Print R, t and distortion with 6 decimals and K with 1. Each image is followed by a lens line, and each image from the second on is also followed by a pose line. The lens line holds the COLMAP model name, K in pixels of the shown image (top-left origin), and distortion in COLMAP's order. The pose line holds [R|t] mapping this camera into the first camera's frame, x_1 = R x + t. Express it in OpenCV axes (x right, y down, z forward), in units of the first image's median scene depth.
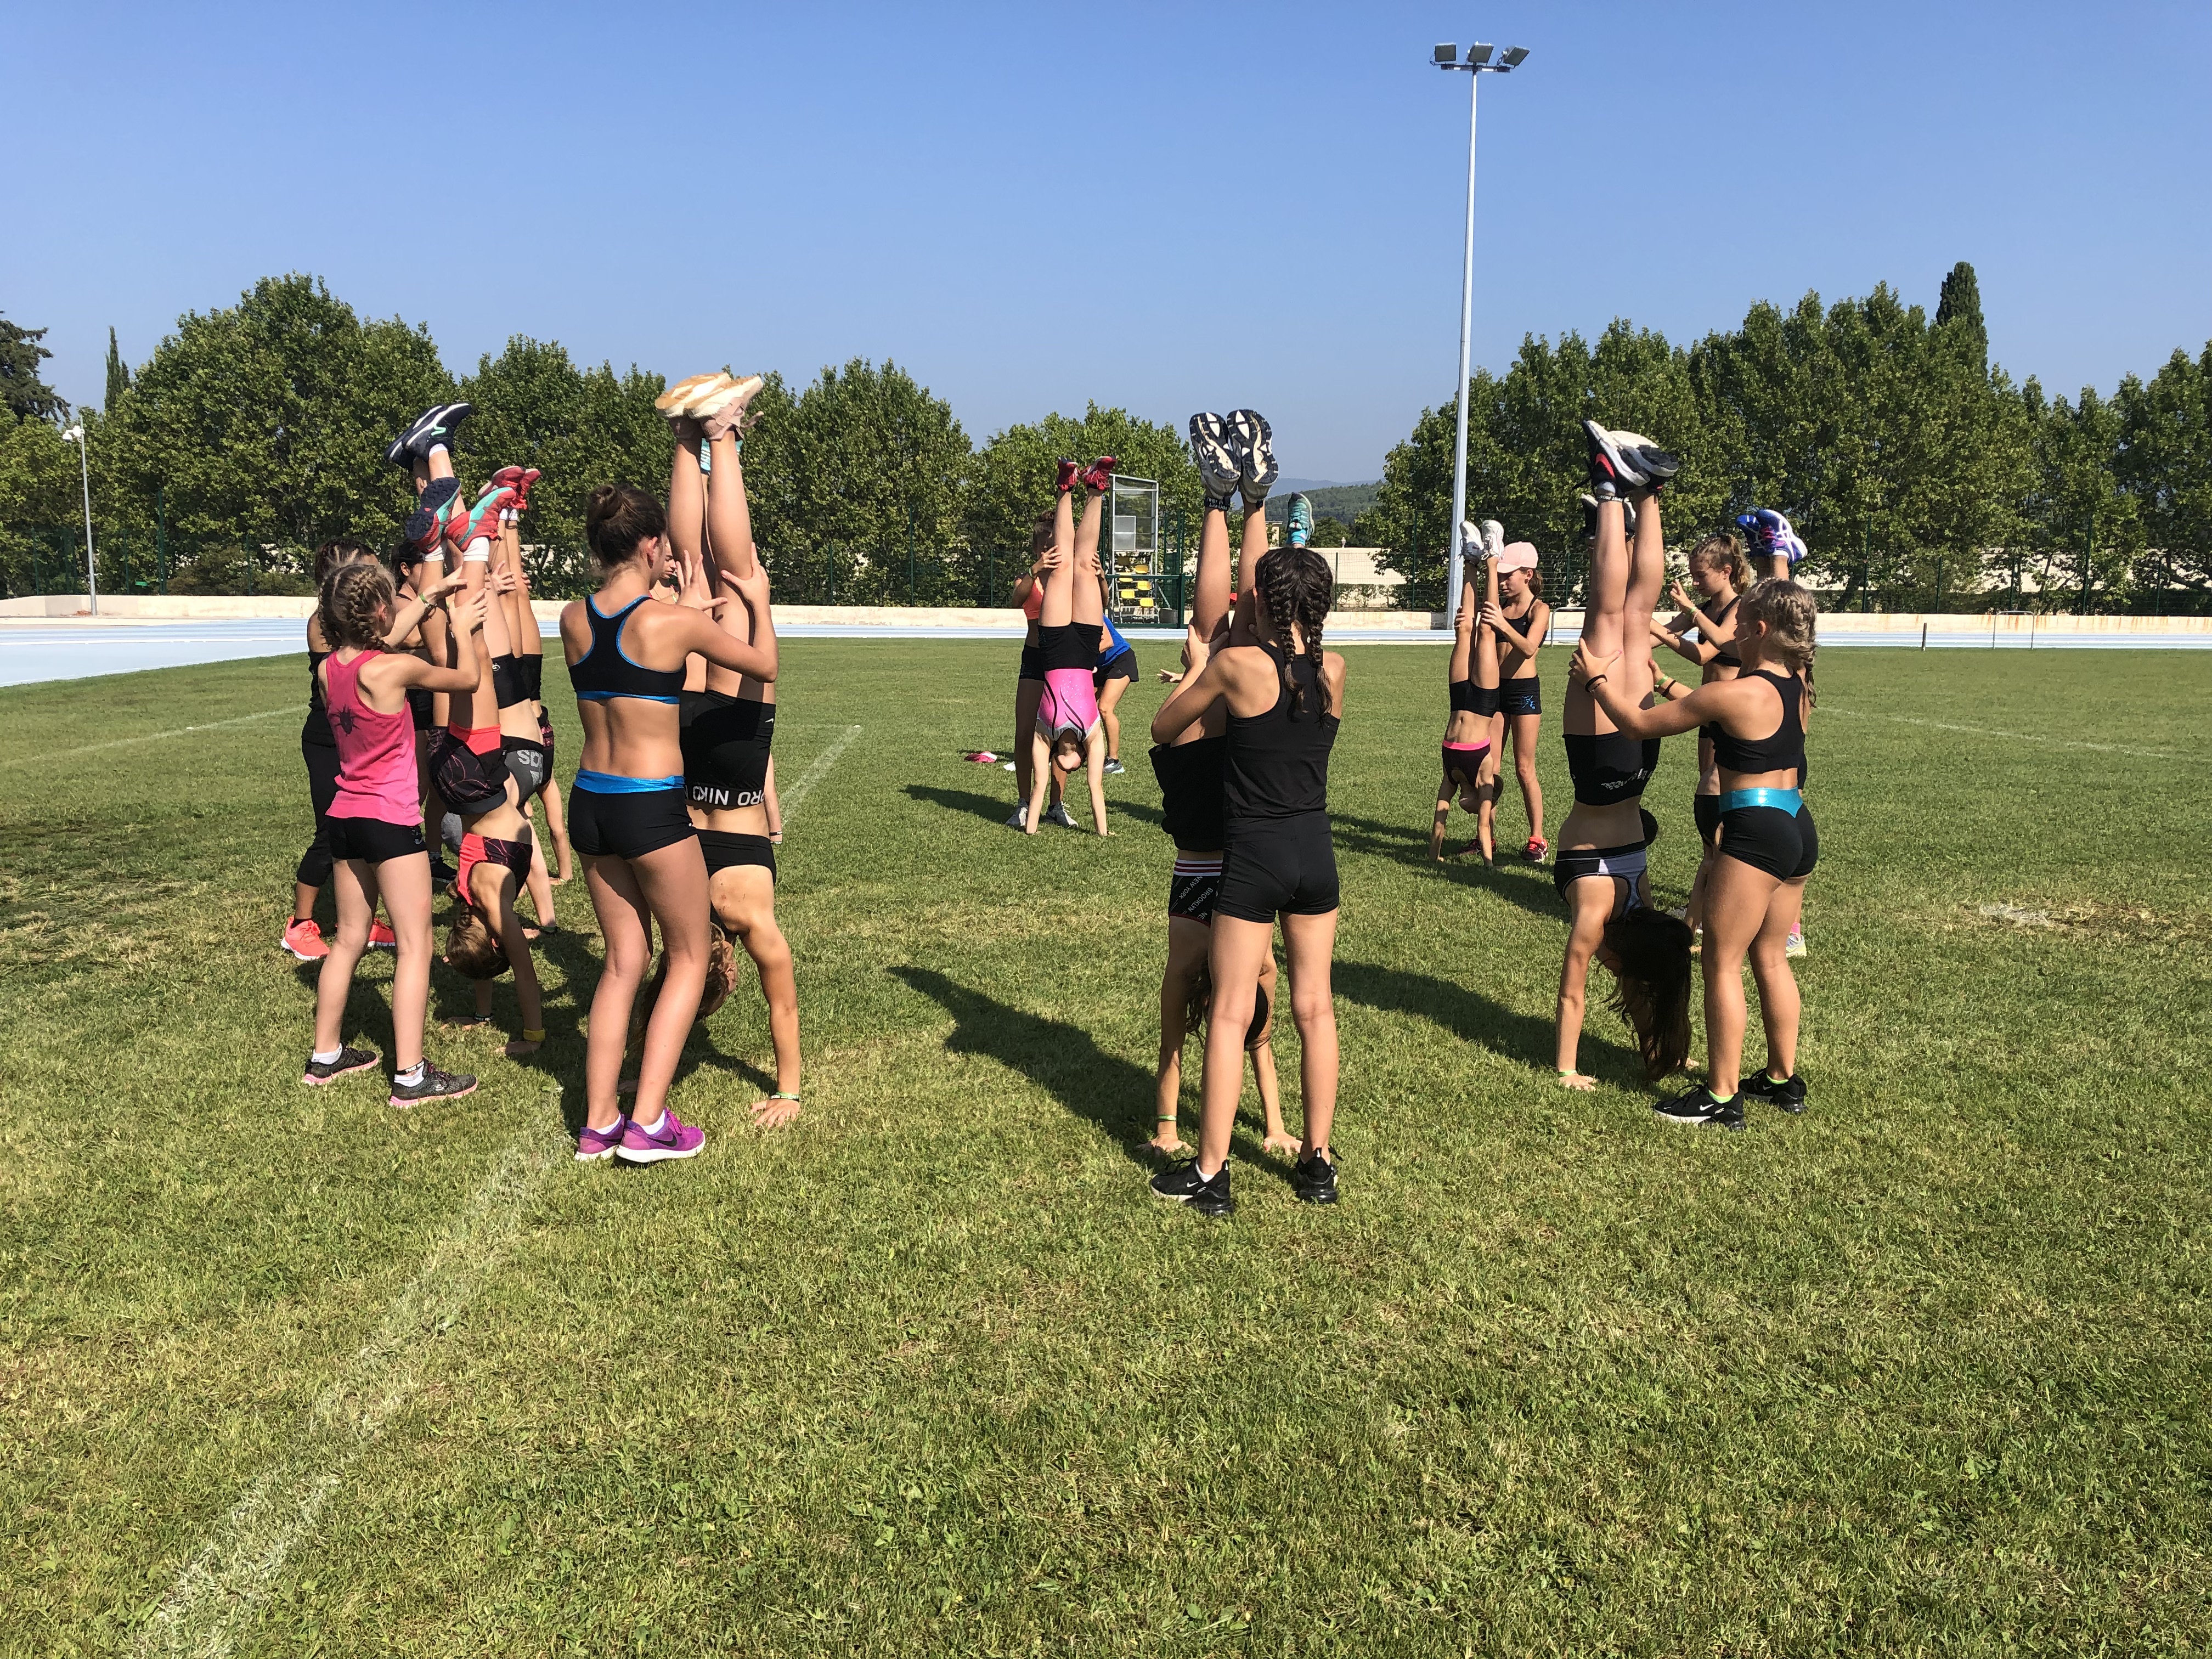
lens RADIAL K [[1793.4, 0, 1098.1], [0, 1793.4, 830.3], [0, 0, 1]] dist [0.023467, -0.015661]
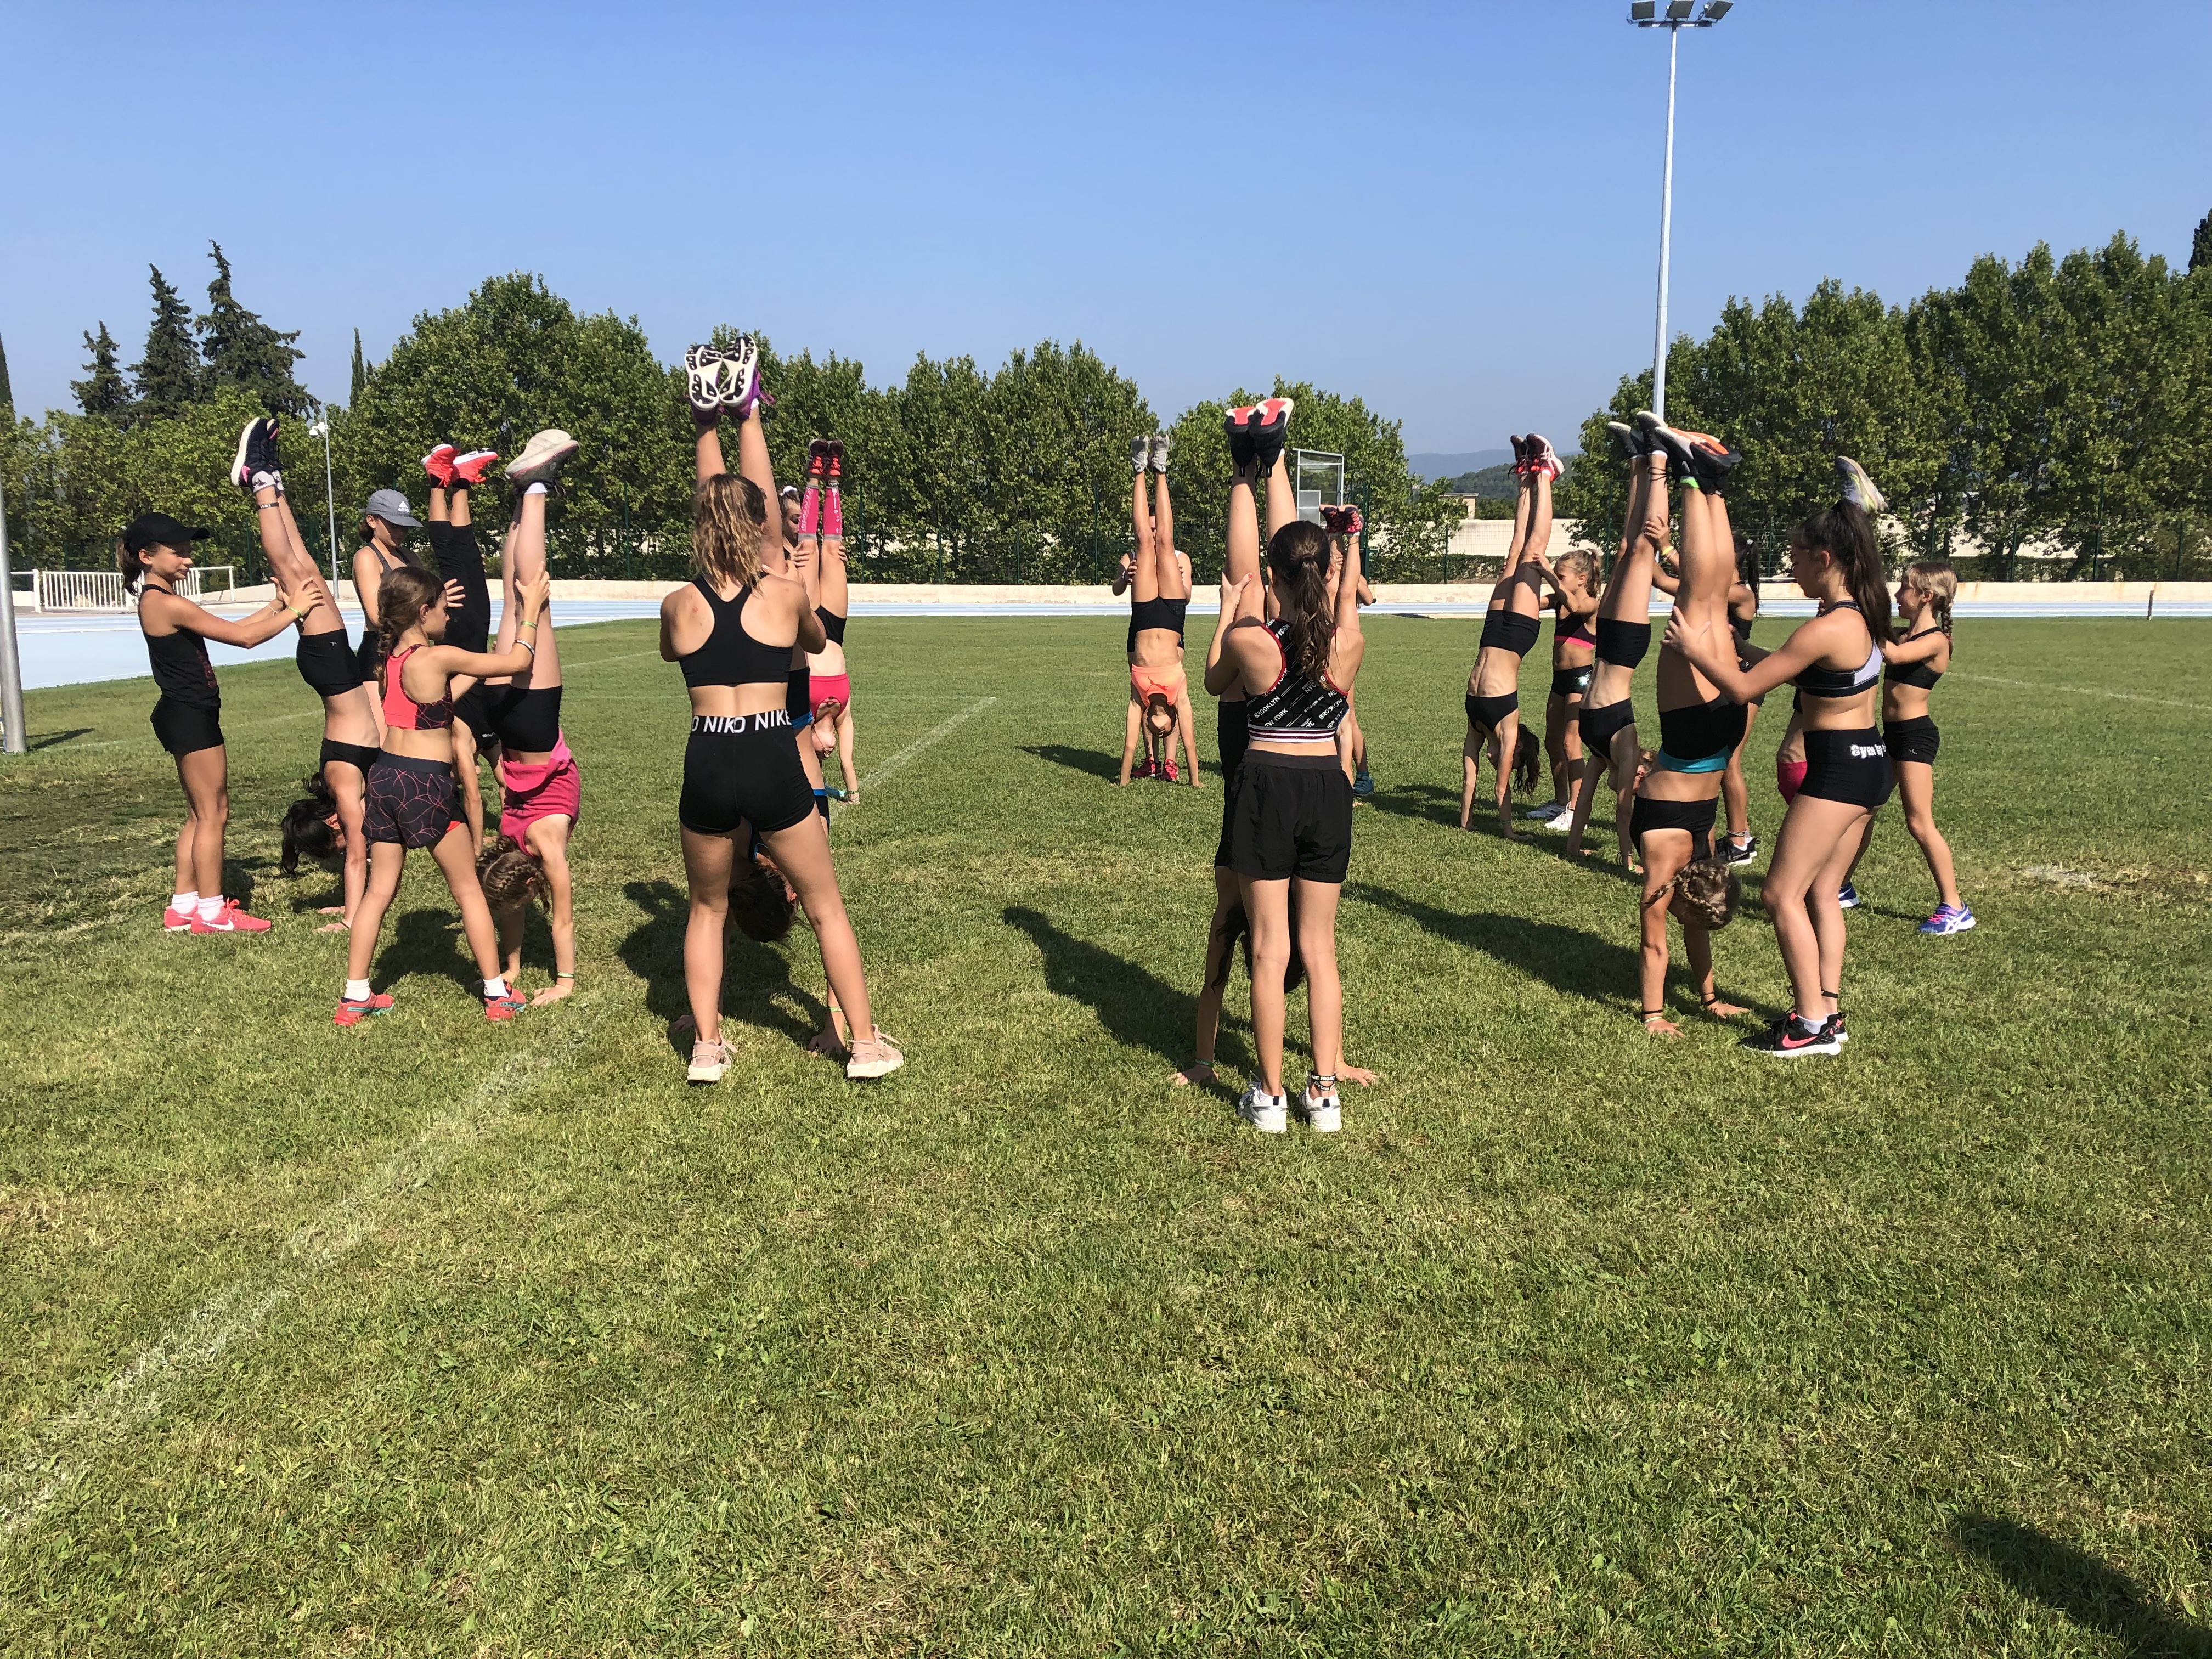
lens RADIAL K [[1793.4, 0, 1096.0], [0, 1793.4, 829.4], [0, 0, 1]] dist [0.023467, -0.015661]
pose [[0.993201, 0.006962, -0.116207, 0.078655], [-0.005660, 0.999918, 0.011530, 0.010503], [0.116278, -0.010794, 0.993158, -0.039855]]
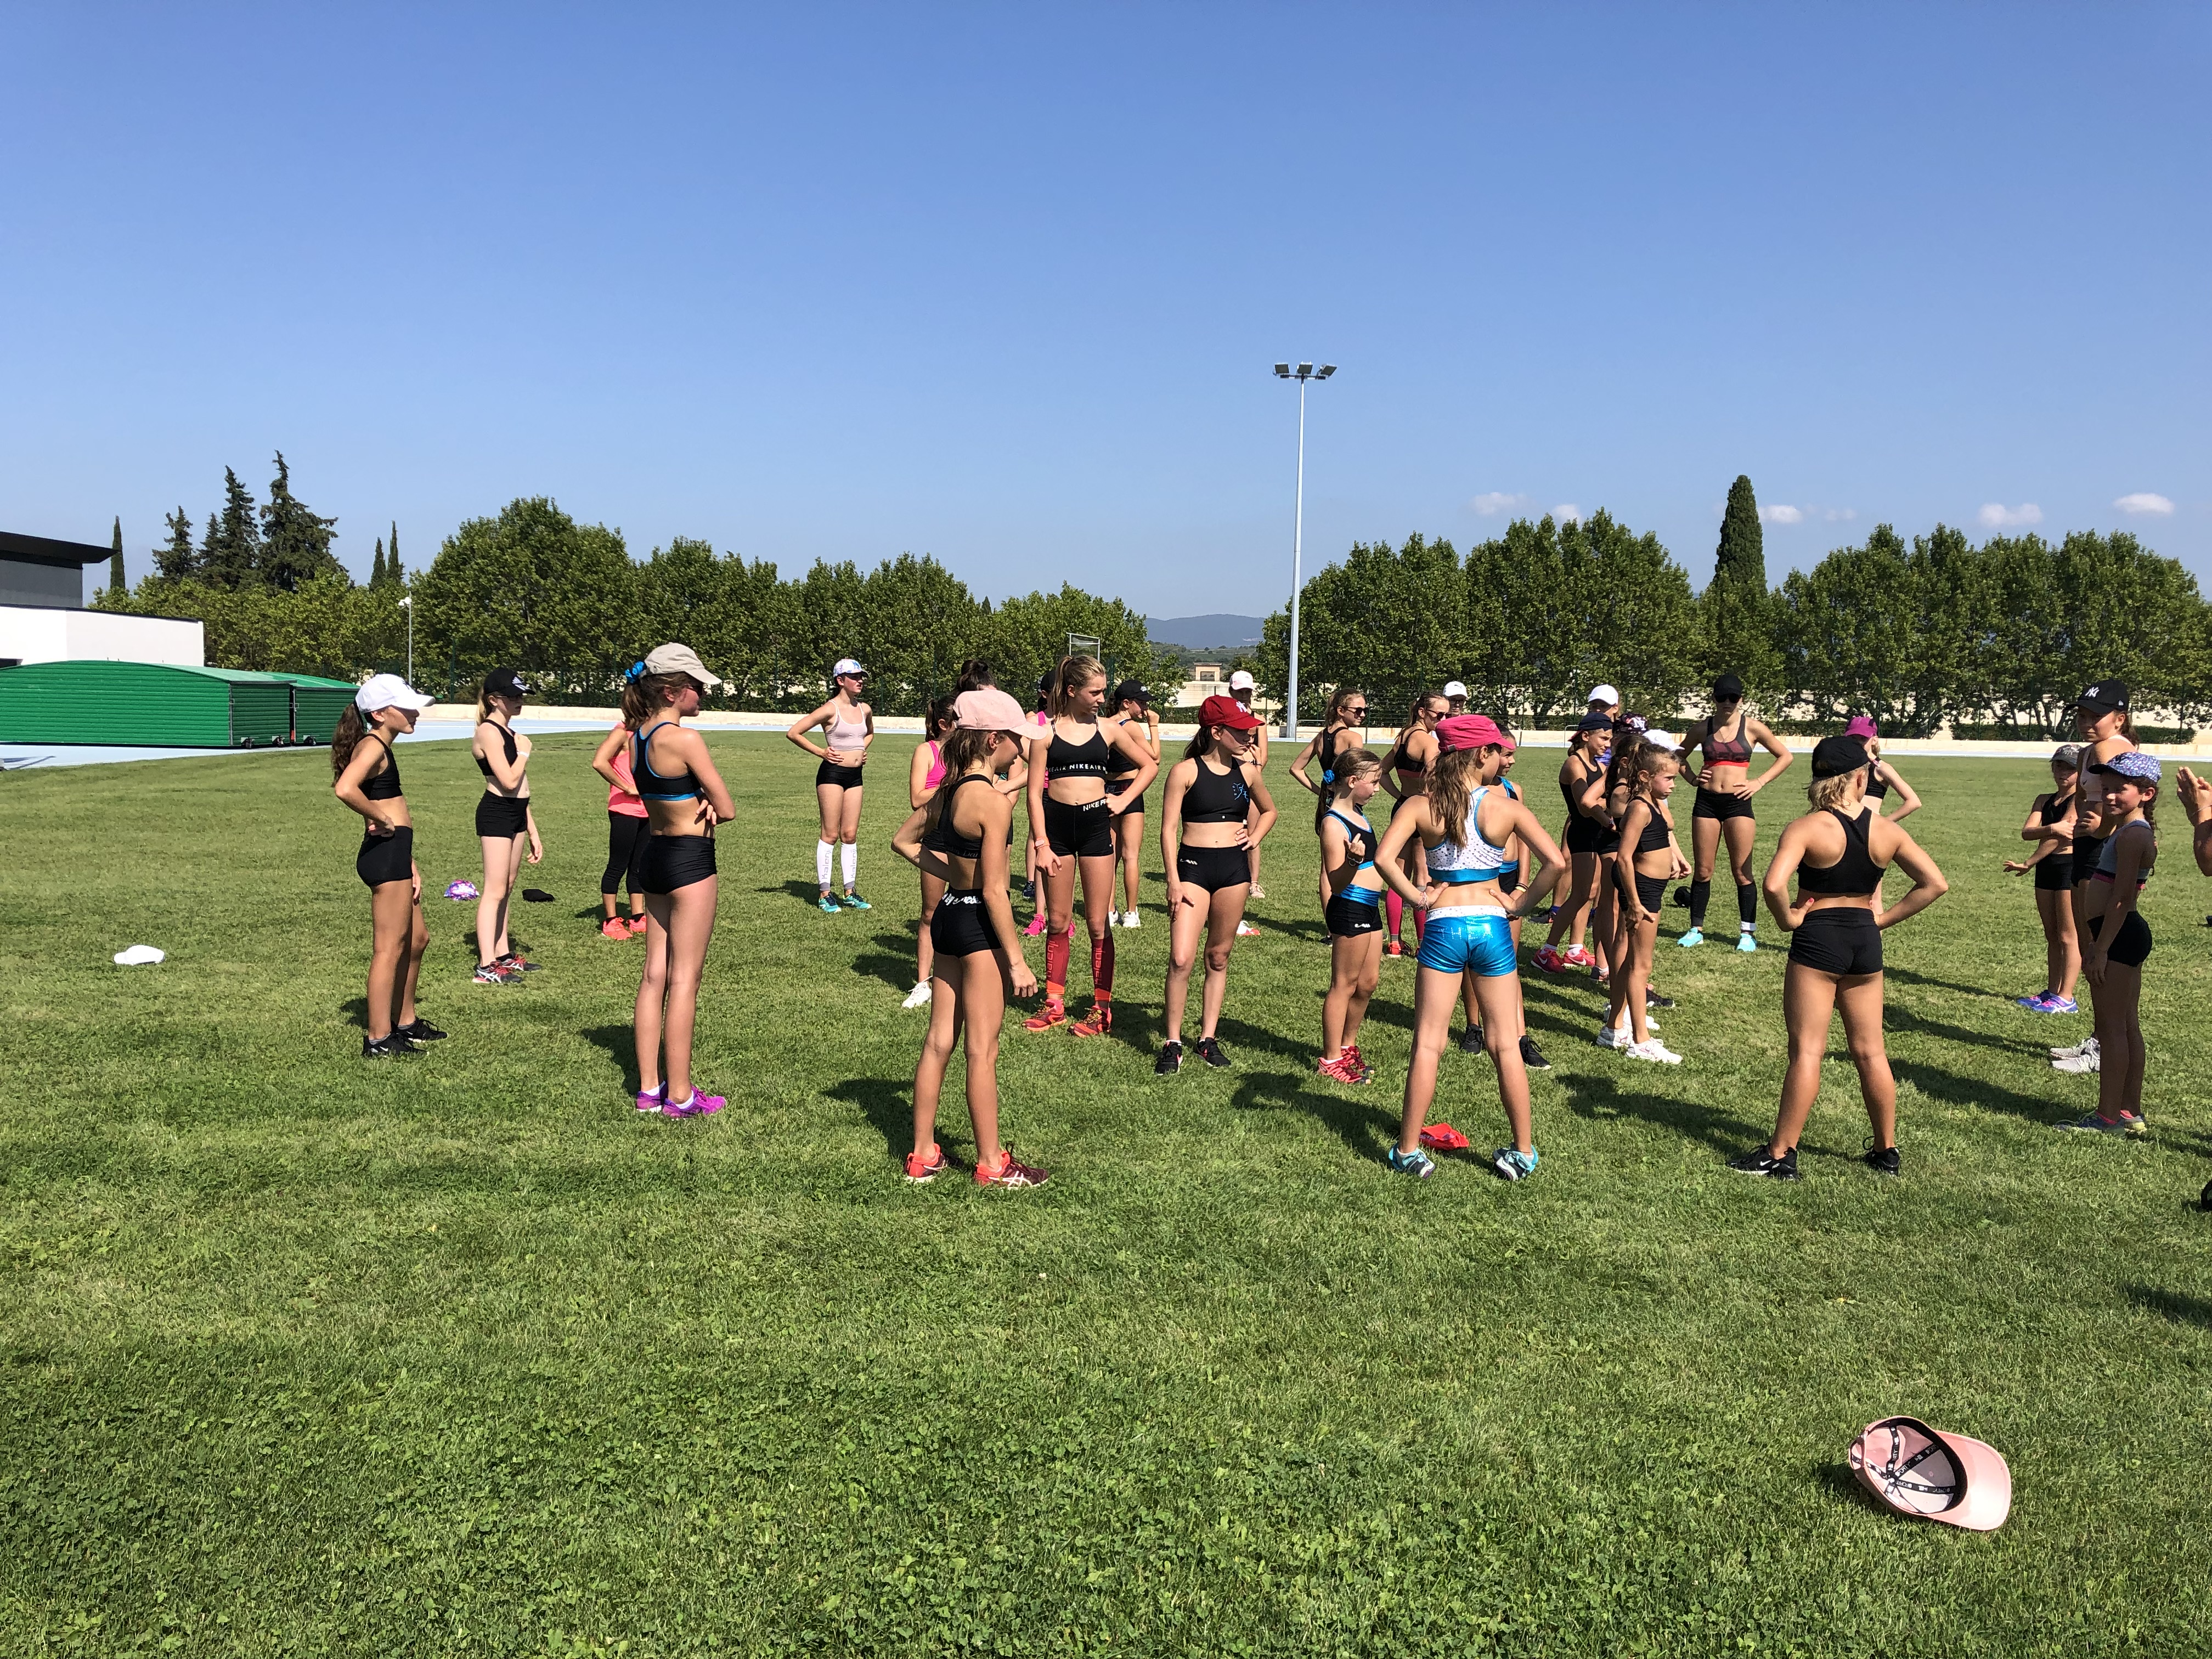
lens RADIAL K [[1793.4, 0, 1108.7], [0, 1793.4, 826.3], [0, 0, 1]] dist [0.023467, -0.015661]
pose [[0.999148, 0.014663, -0.038574, 0.547057], [-0.017501, 0.997082, -0.074302, 0.406045], [0.037372, 0.074913, 0.996489, -2.638984]]
